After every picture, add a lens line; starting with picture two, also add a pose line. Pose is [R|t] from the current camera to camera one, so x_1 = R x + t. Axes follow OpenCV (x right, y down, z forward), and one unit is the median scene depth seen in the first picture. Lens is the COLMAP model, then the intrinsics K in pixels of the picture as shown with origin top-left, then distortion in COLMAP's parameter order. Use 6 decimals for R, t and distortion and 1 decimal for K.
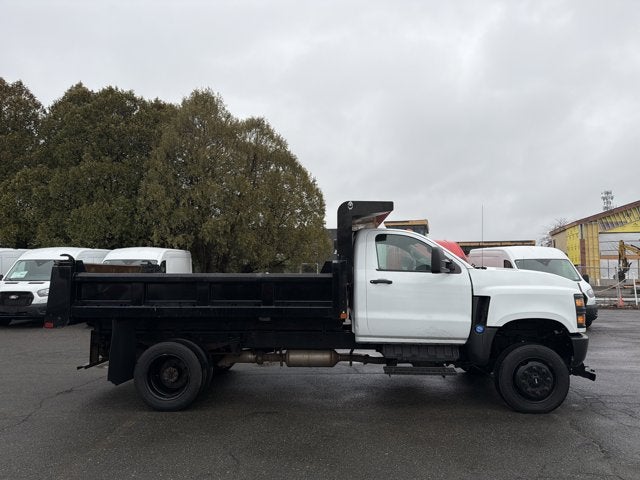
lens RADIAL K [[454.0, 0, 320.0], [0, 454.0, 240.0], [0, 0, 1]] dist [0.081202, -0.093044]
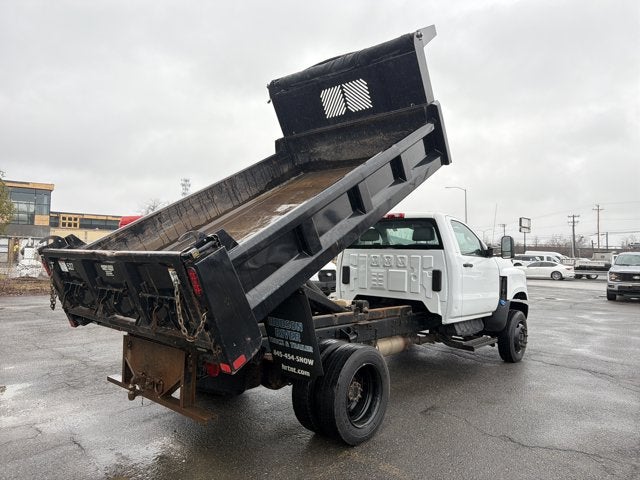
lens RADIAL K [[454.9, 0, 322.0], [0, 454.9, 238.9], [0, 0, 1]] dist [0.082312, -0.090734]
pose [[0.624931, 0.043995, 0.779439, -0.750883], [-0.082508, 0.996541, 0.009903, 0.038495], [-0.776308, -0.070498, 0.626400, 0.484670]]
